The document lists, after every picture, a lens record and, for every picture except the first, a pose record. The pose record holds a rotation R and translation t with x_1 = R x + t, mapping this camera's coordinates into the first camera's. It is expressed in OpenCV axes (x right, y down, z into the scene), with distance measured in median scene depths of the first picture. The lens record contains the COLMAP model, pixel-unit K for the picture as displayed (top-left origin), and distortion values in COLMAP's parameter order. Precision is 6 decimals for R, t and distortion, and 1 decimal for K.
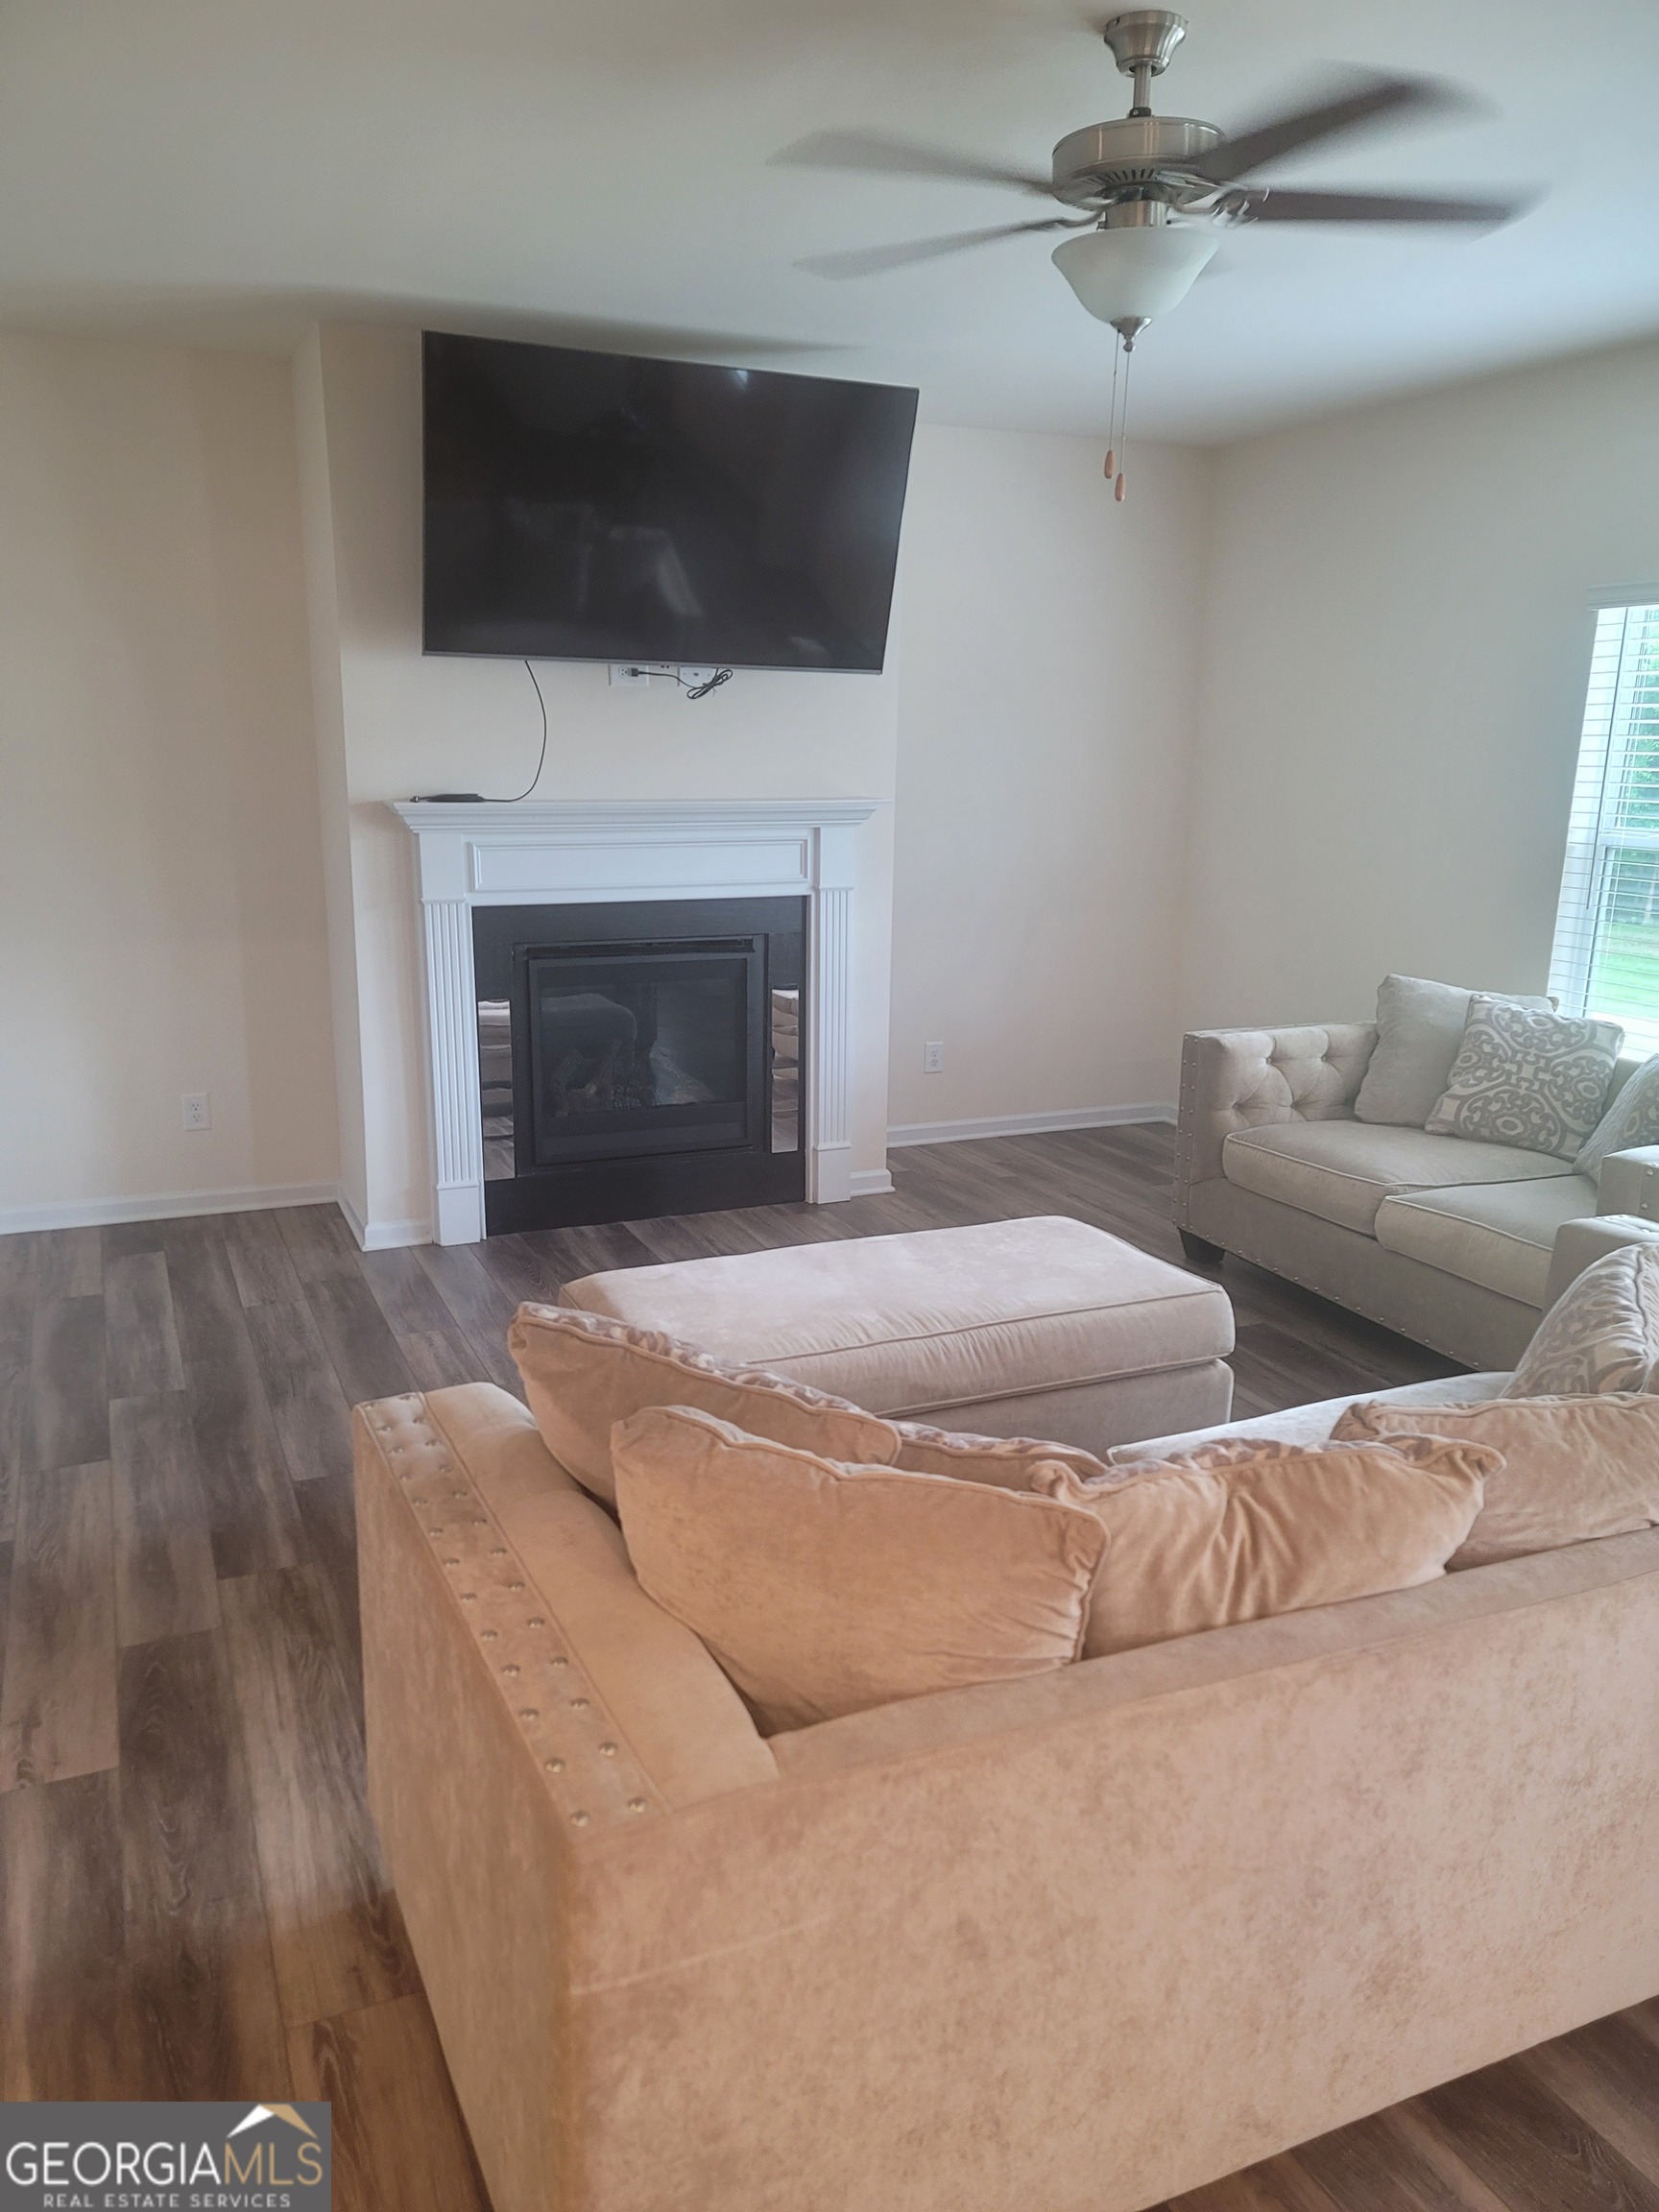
lens RADIAL K [[1614.0, 0, 762.3], [0, 1614.0, 1131.9], [0, 0, 1]] dist [0.063300, -0.046781]
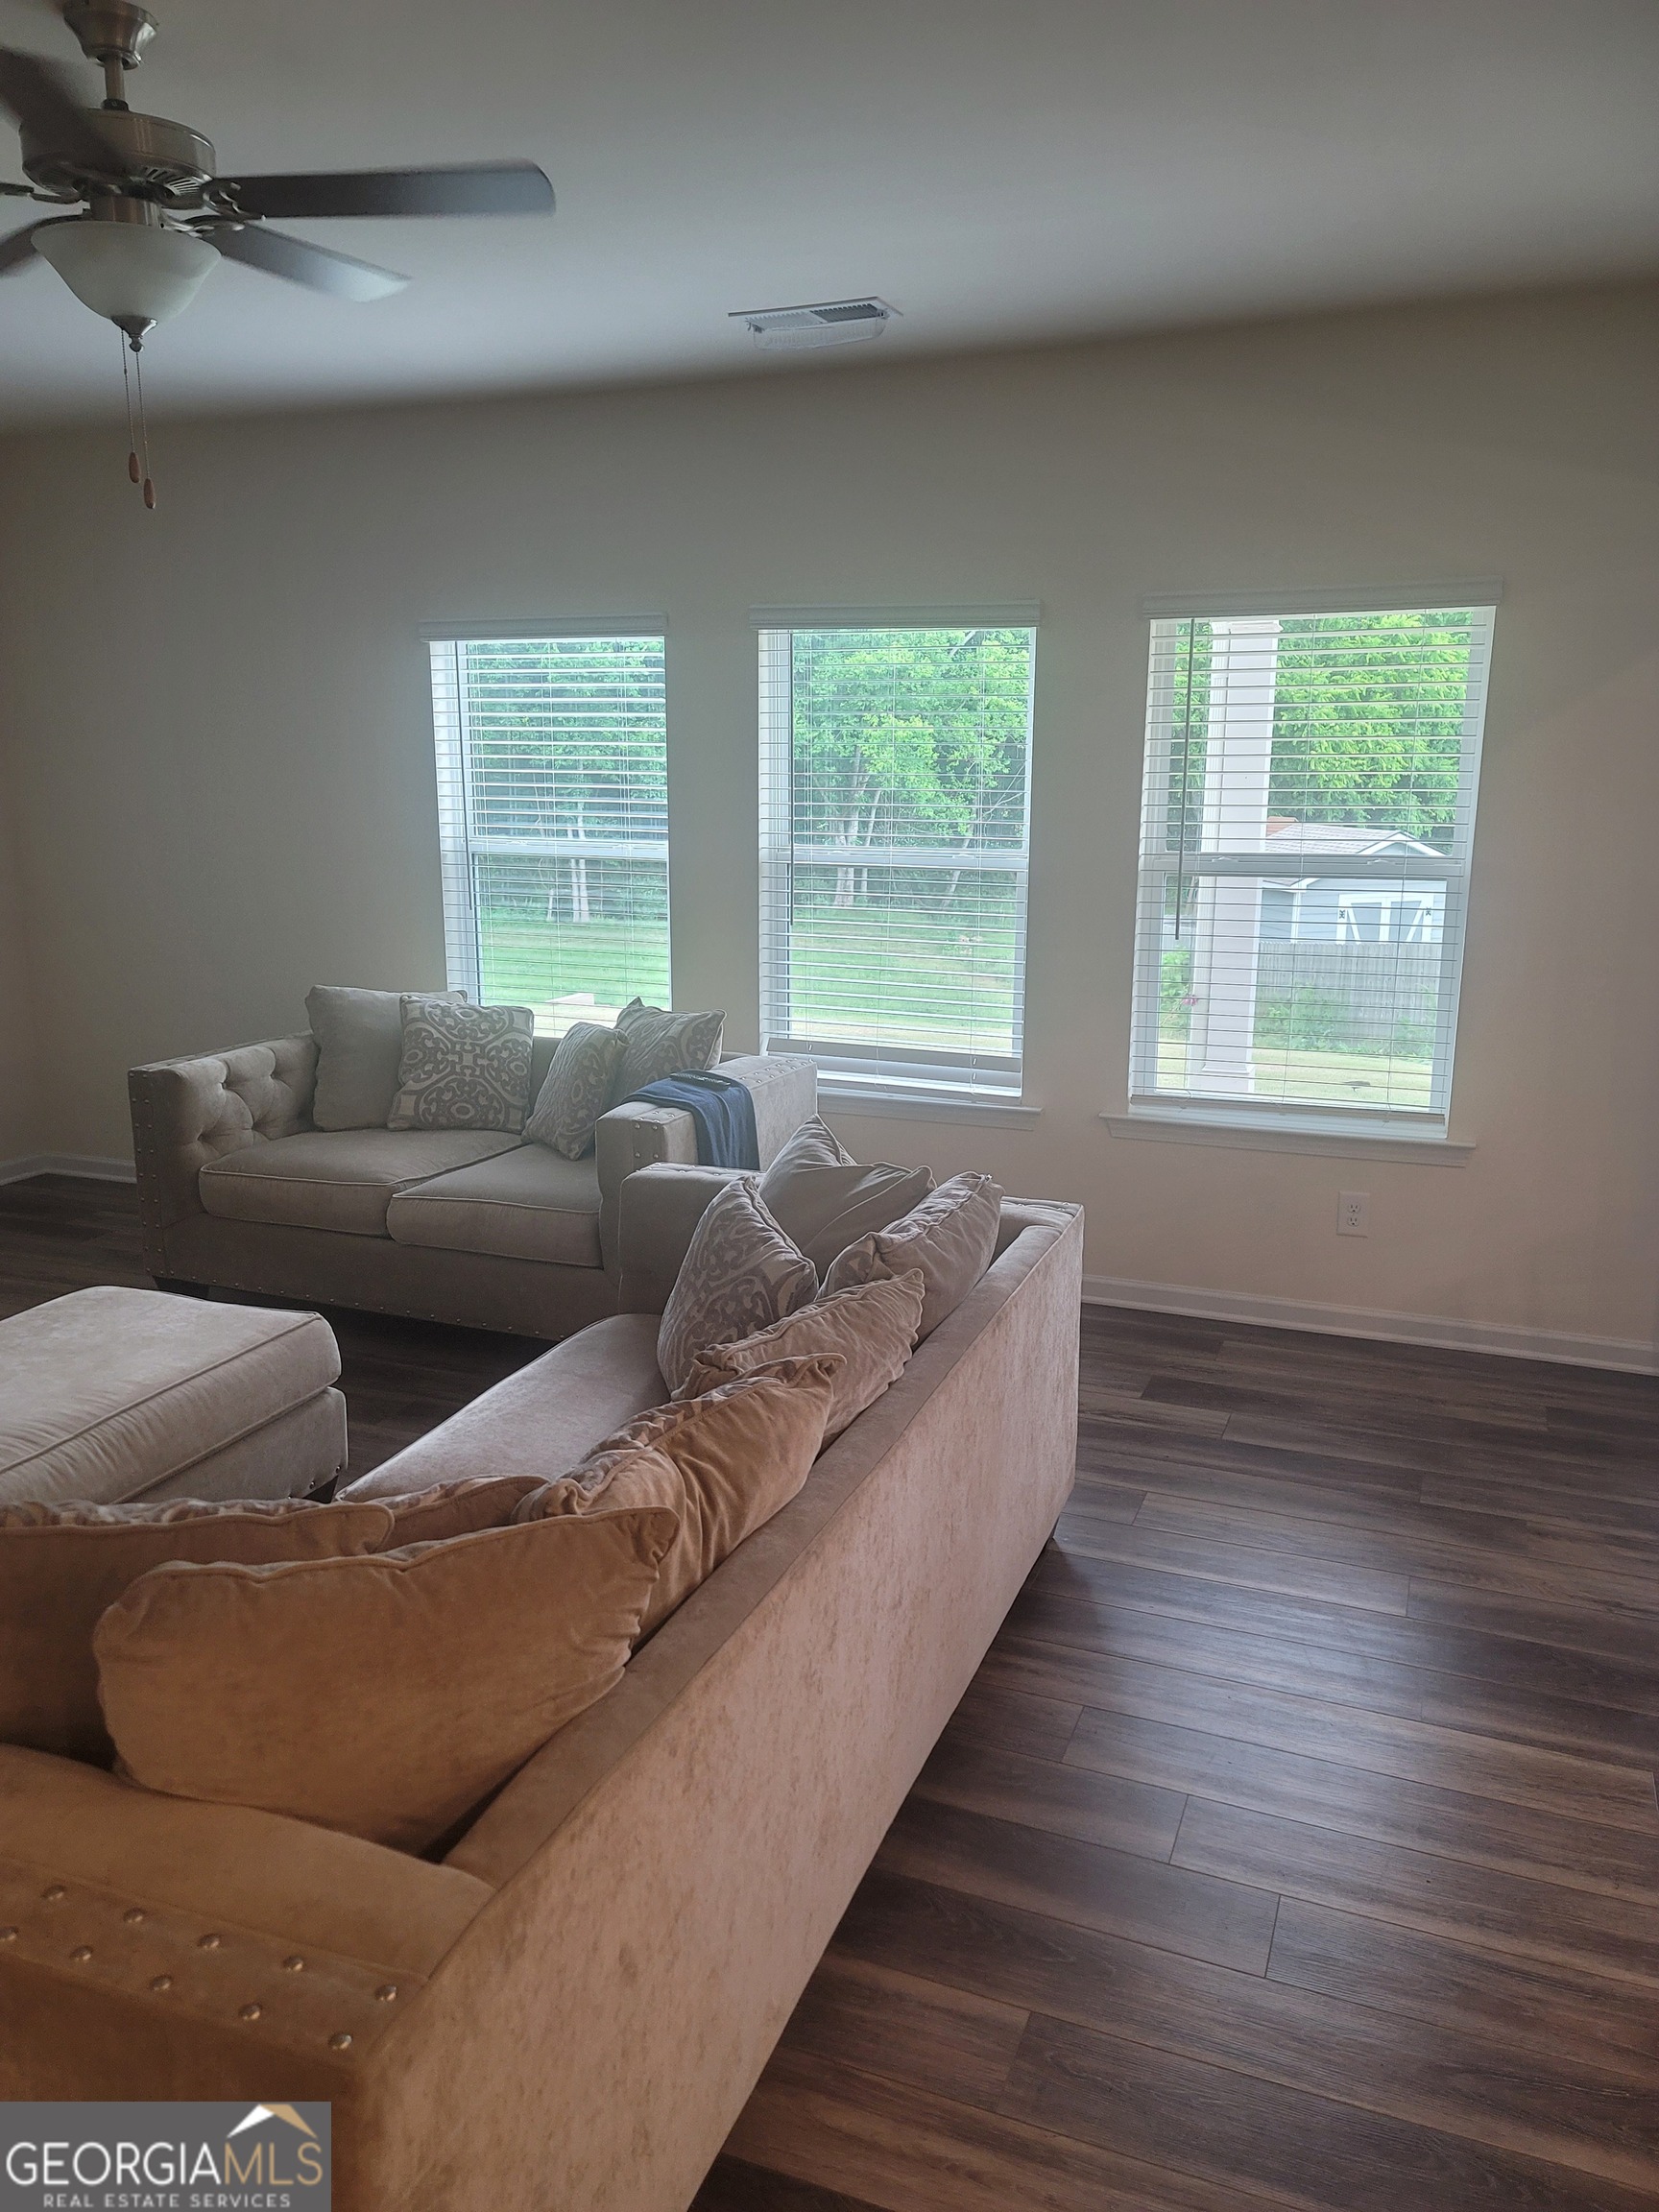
lens RADIAL K [[1637.1, 0, 829.5], [0, 1637.1, 1106.0], [0, 0, 1]] dist [0.052124, -0.047248]
pose [[0.697617, -0.158453, 0.698730, -0.176370], [0.176498, 0.983190, 0.046745, -0.019573], [-0.694391, 0.090714, 0.713857, 0.064377]]
